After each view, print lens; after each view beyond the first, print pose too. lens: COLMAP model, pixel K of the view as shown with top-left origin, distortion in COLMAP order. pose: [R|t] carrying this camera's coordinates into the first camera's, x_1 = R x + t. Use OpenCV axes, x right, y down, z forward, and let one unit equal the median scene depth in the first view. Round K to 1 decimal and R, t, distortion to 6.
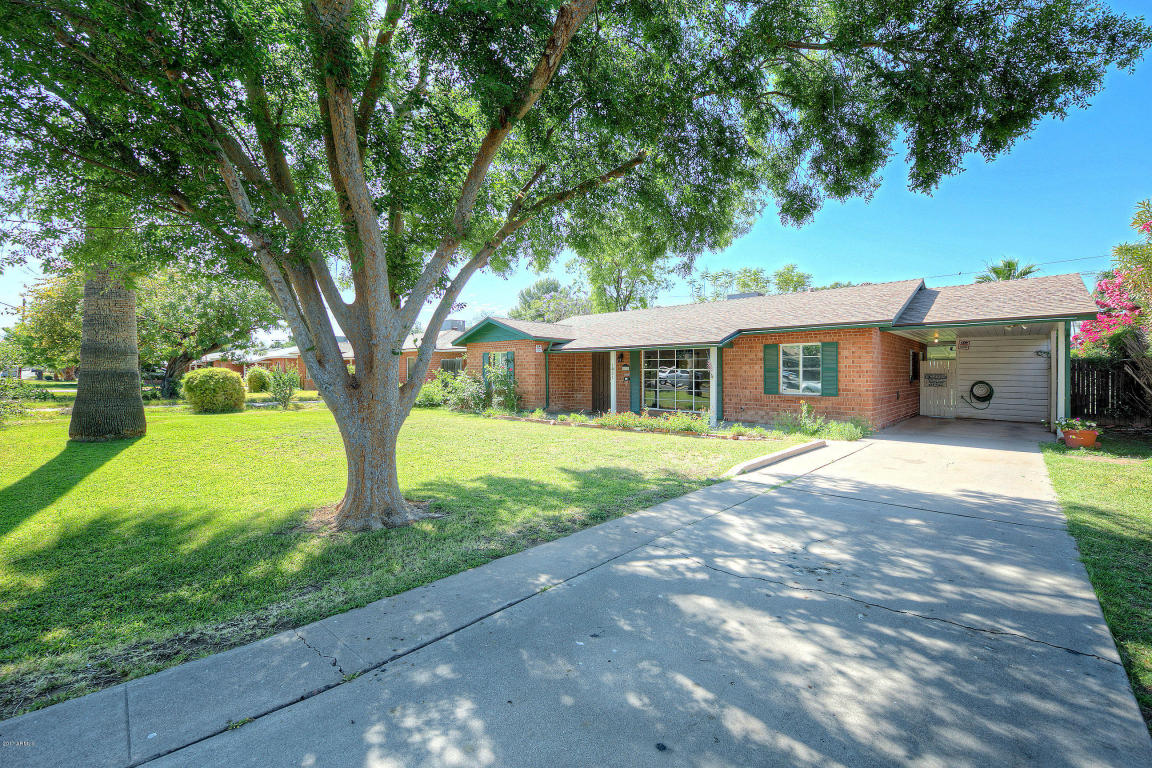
lens RADIAL K [[485.3, 0, 570.6], [0, 485.3, 374.4], [0, 0, 1]] dist [0.009247, 0.000604]
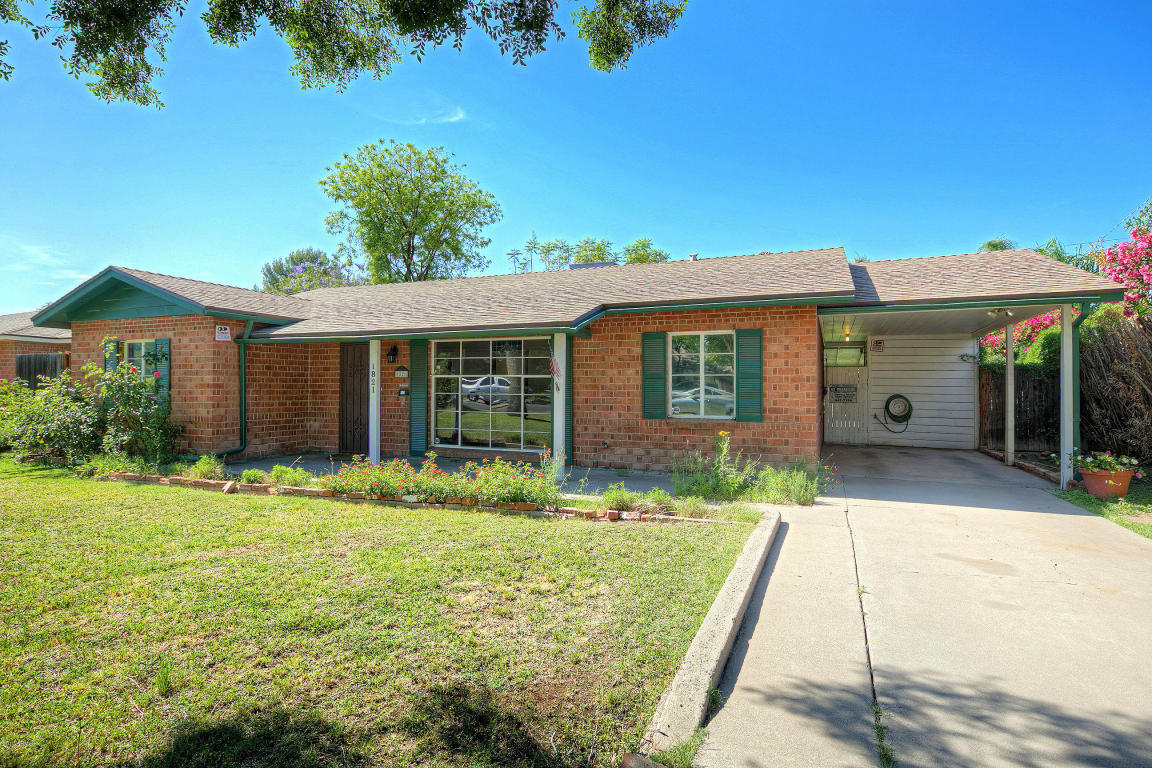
lens RADIAL K [[564.2, 0, 576.5], [0, 564.2, 381.1], [0, 0, 1]] dist [0.002928, 0.000146]
pose [[0.934825, 0.005374, 0.355067, 0.079875], [-0.000705, 0.999912, -0.013275, 0.004689], [-0.355107, 0.012159, 0.934746, 0.368794]]
